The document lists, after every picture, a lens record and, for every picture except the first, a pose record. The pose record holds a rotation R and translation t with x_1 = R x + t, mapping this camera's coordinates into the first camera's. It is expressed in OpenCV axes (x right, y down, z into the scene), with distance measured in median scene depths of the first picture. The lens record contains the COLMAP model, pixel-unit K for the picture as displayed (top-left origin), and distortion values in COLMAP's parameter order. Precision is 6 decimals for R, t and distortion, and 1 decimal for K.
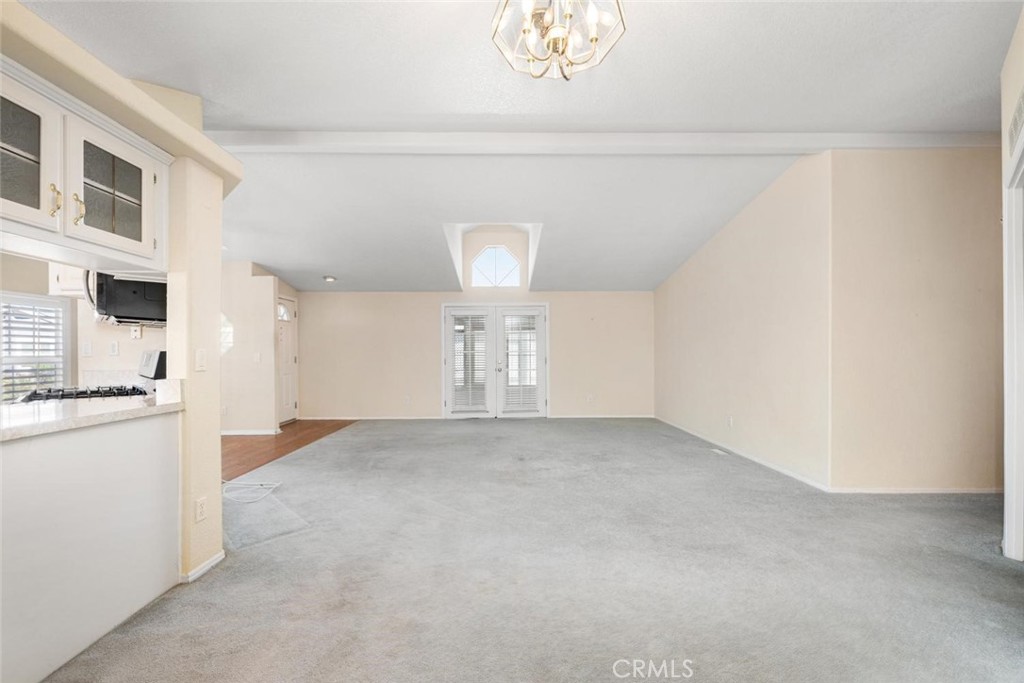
lens RADIAL K [[415.7, 0, 510.6], [0, 415.7, 346.6], [0, 0, 1]] dist [0.002221, 0.000105]
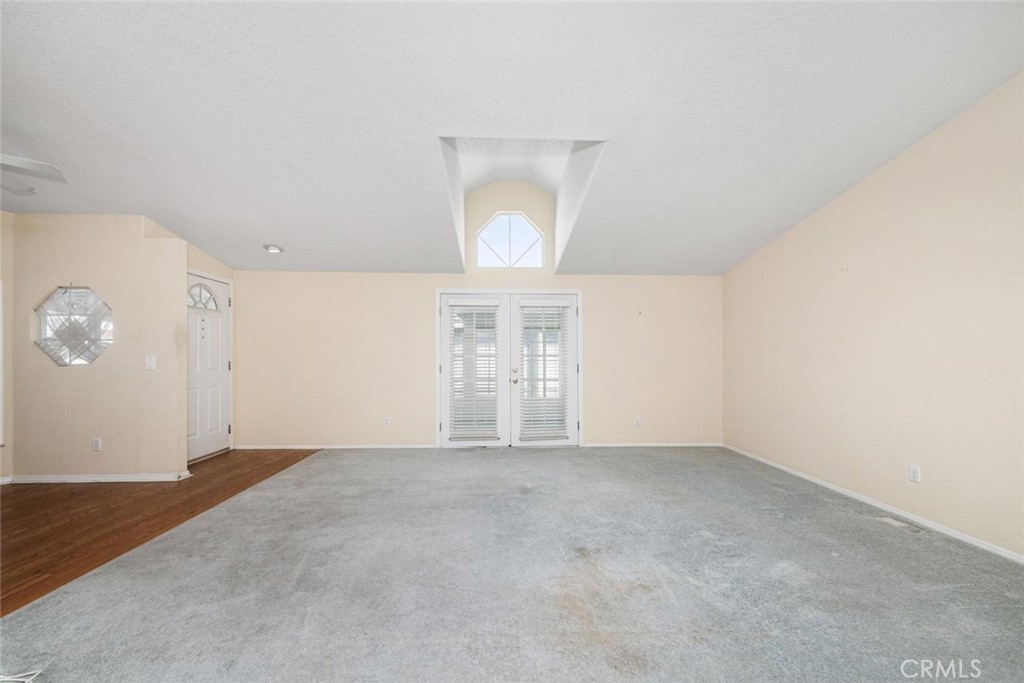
lens RADIAL K [[415.7, 0, 517.4], [0, 415.7, 361.0], [0, 0, 1]] dist [0.002221, 0.000105]
pose [[0.999478, 0.006892, 0.031552, -0.046906], [-0.007600, 0.999721, 0.022378, 0.004545], [-0.031389, -0.022606, 0.999252, 0.277339]]
